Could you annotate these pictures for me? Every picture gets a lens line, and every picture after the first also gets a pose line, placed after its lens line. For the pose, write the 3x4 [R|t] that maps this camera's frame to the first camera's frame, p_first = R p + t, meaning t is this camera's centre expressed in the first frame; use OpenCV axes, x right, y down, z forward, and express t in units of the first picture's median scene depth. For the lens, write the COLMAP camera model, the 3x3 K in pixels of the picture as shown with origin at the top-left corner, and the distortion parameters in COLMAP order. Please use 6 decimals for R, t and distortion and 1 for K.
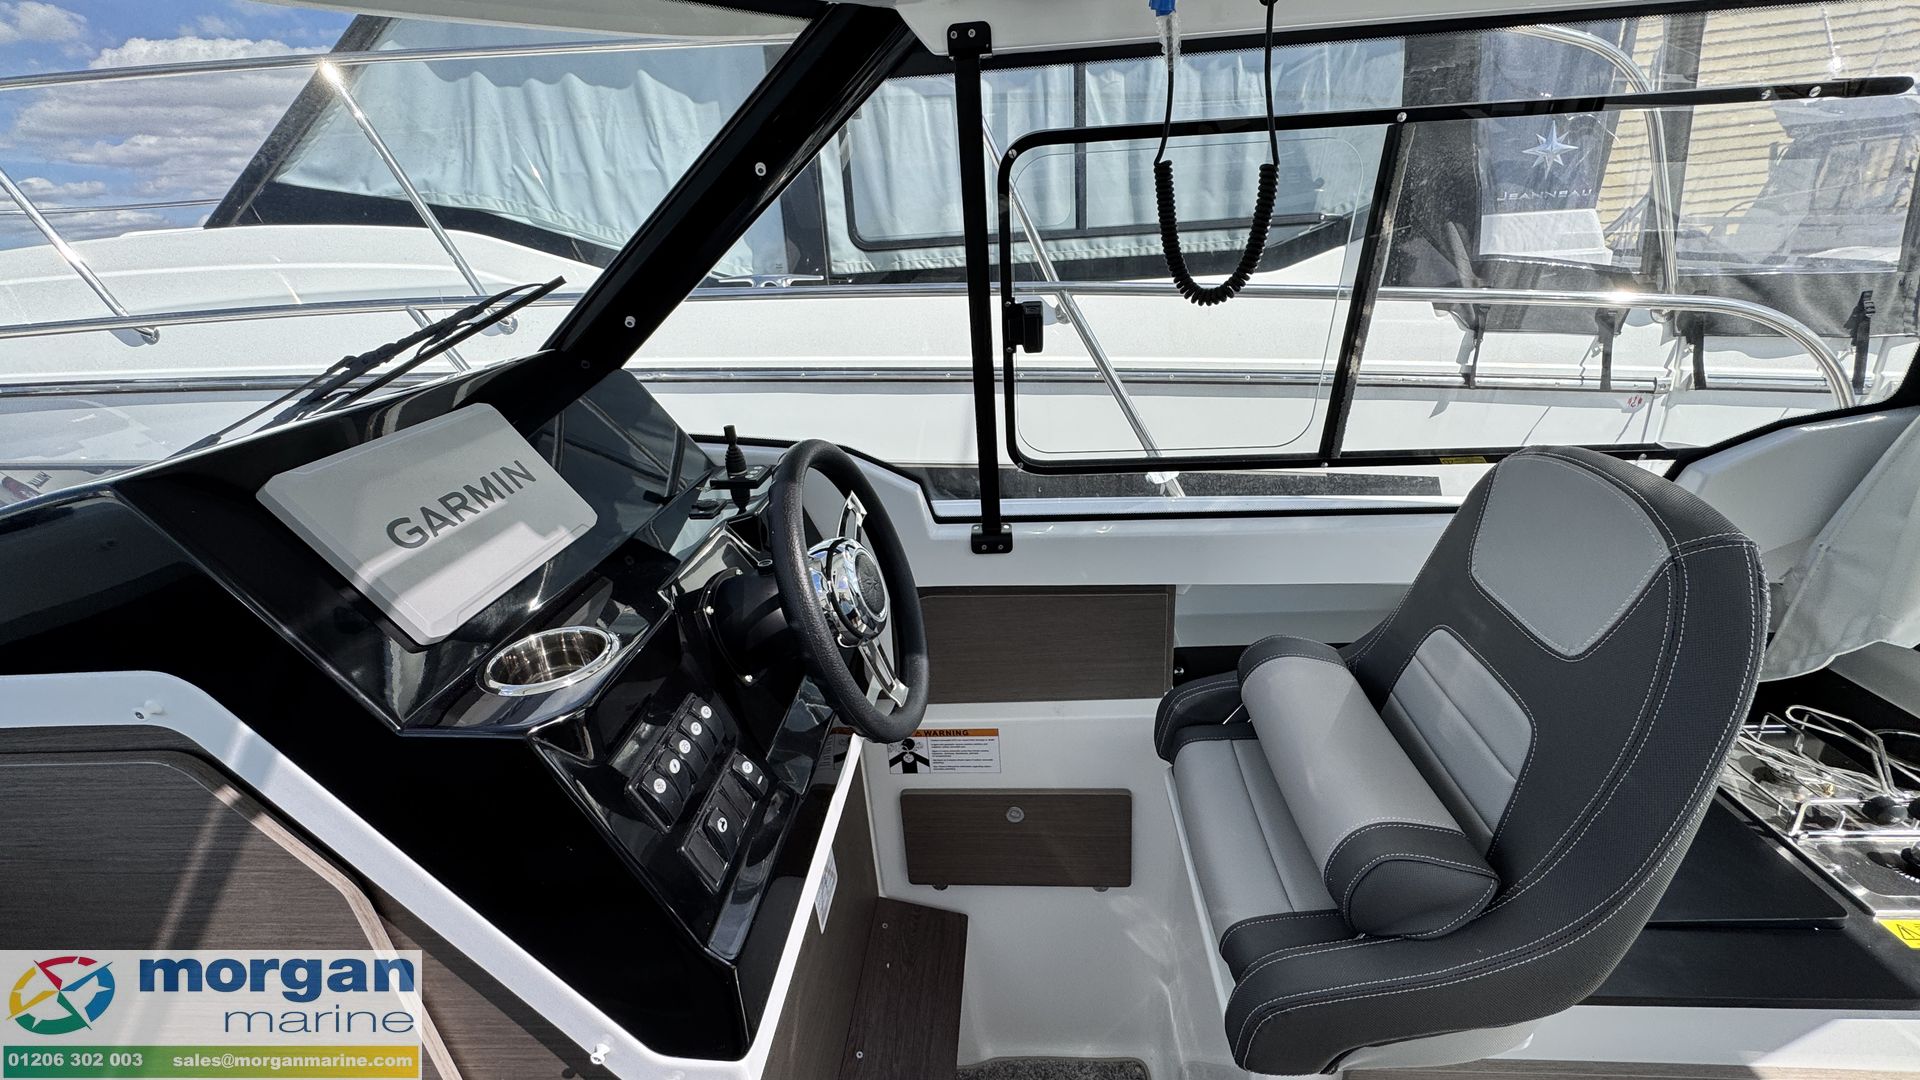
lens RADIAL K [[766.2, 0, 959.4], [0, 766.2, 537.7], [0, 0, 1]] dist [-0.004900, 0.000163]
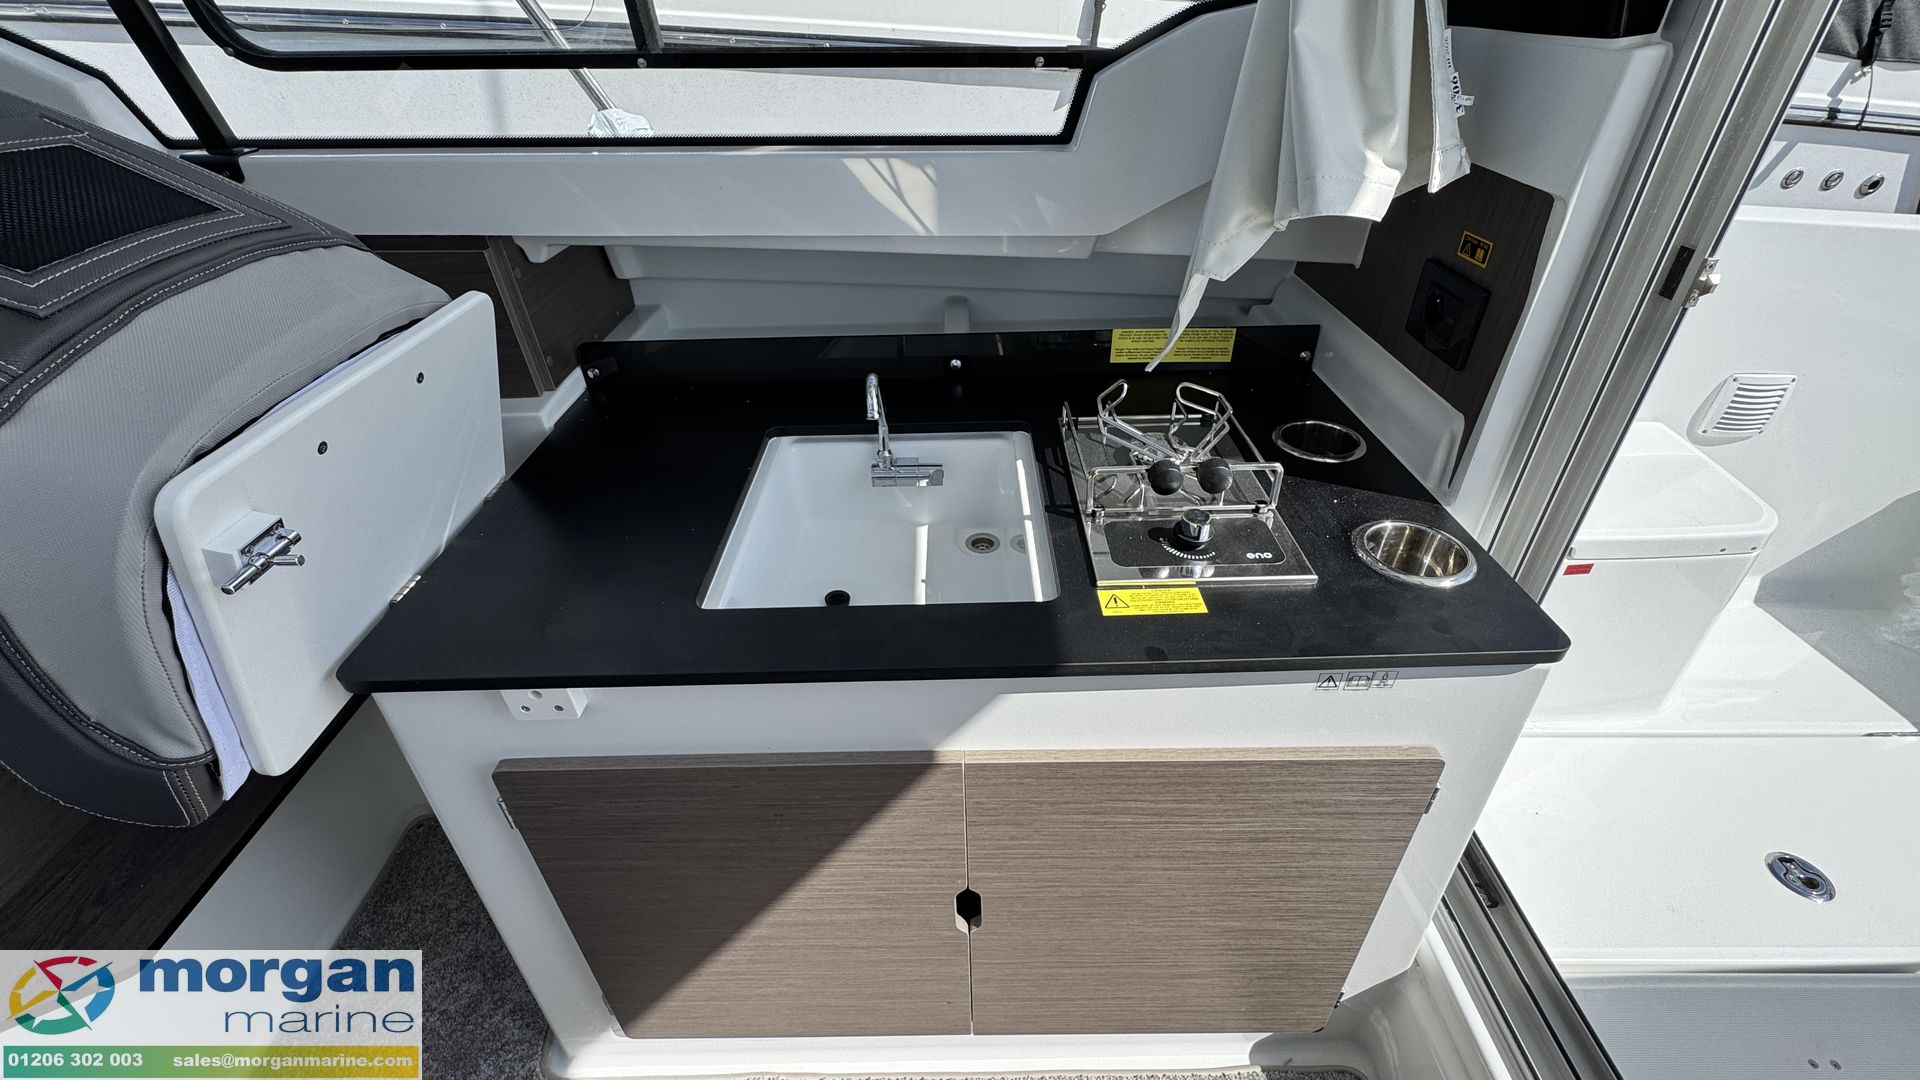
lens RADIAL K [[766.2, 0, 959.4], [0, 766.2, 537.7], [0, 0, 1]] dist [-0.004900, 0.000163]
pose [[0.995049, -0.007076, 0.099131, 0.618832], [-0.015350, 0.974550, 0.223642, 0.164521], [-0.098190, -0.224057, 0.969617, 0.124911]]
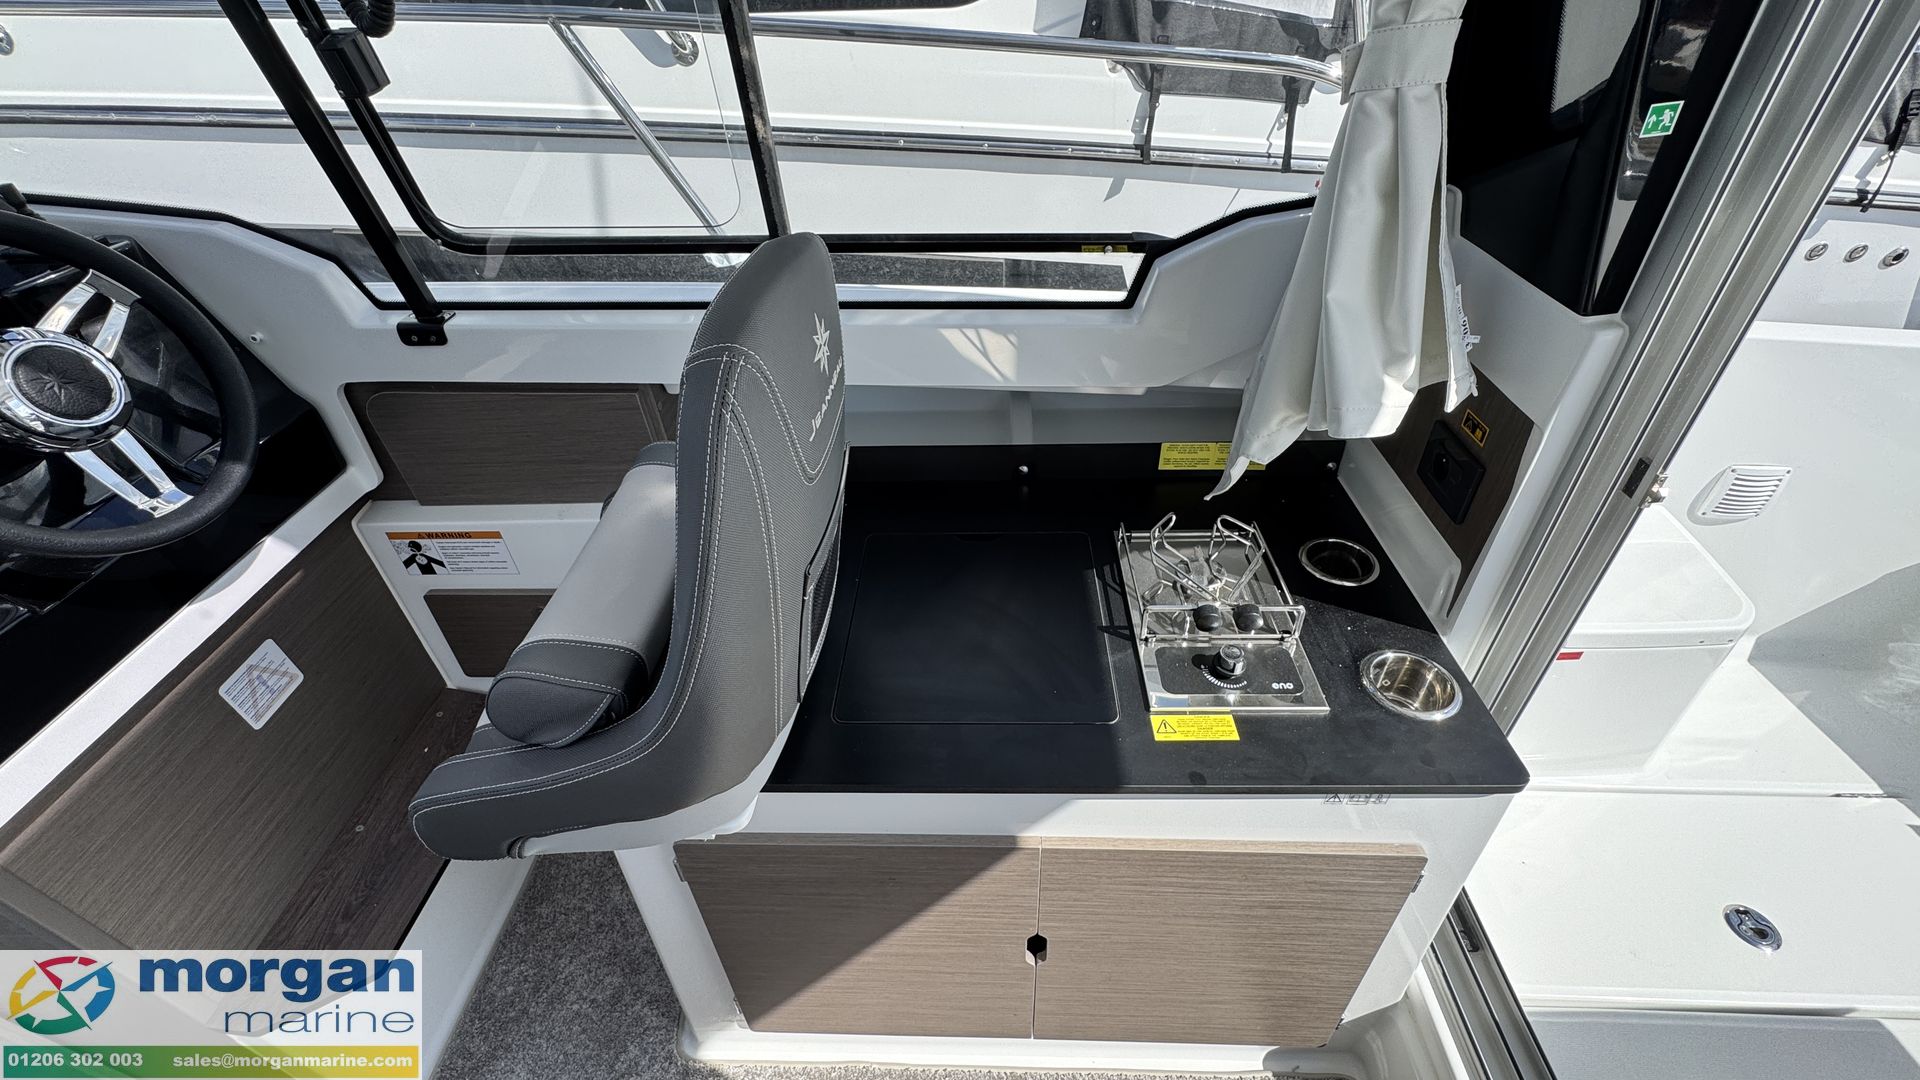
lens RADIAL K [[766.2, 0, 959.4], [0, 766.2, 537.7], [0, 0, 1]] dist [-0.004900, 0.000163]
pose [[0.997984, 0.001144, 0.063454, 0.556235], [-0.018354, 0.962319, 0.271304, -0.015519], [-0.060752, -0.271922, 0.960400, 0.032772]]
